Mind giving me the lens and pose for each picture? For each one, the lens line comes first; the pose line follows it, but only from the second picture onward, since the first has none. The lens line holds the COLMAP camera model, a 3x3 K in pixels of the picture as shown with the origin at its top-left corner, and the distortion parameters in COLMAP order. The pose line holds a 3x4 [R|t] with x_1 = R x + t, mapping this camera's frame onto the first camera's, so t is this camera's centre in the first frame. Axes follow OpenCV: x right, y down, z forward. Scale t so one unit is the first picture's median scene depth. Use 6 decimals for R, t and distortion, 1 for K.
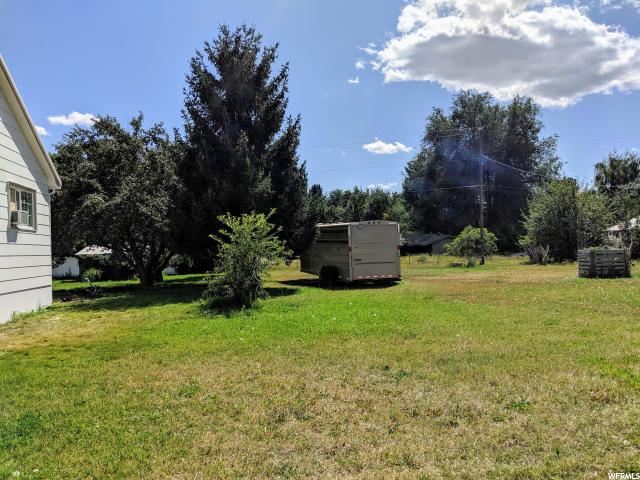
lens RADIAL K [[508.3, 0, 315.2], [0, 508.3, 238.5], [0, 0, 1]] dist [0.073895, -0.057677]
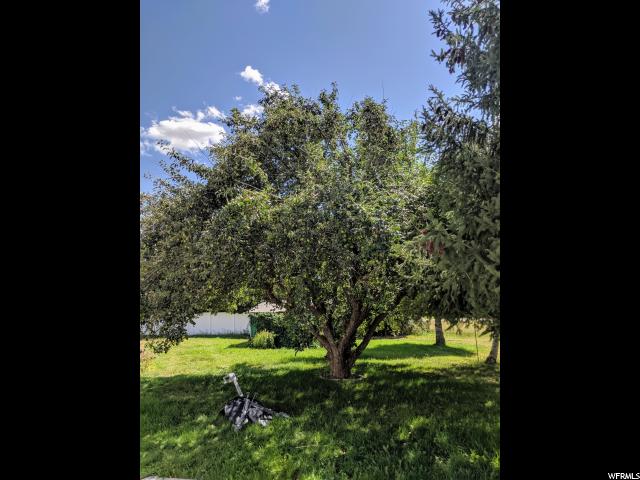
lens RADIAL K [[508.3, 0, 319.6], [0, 508.3, 240.4], [0, 0, 1]] dist [0.073895, -0.057677]
pose [[0.950286, -0.021718, -0.310620, -0.111741], [-0.012320, 0.994161, -0.107200, 0.003361], [0.311135, 0.105698, 0.944470, 0.287113]]
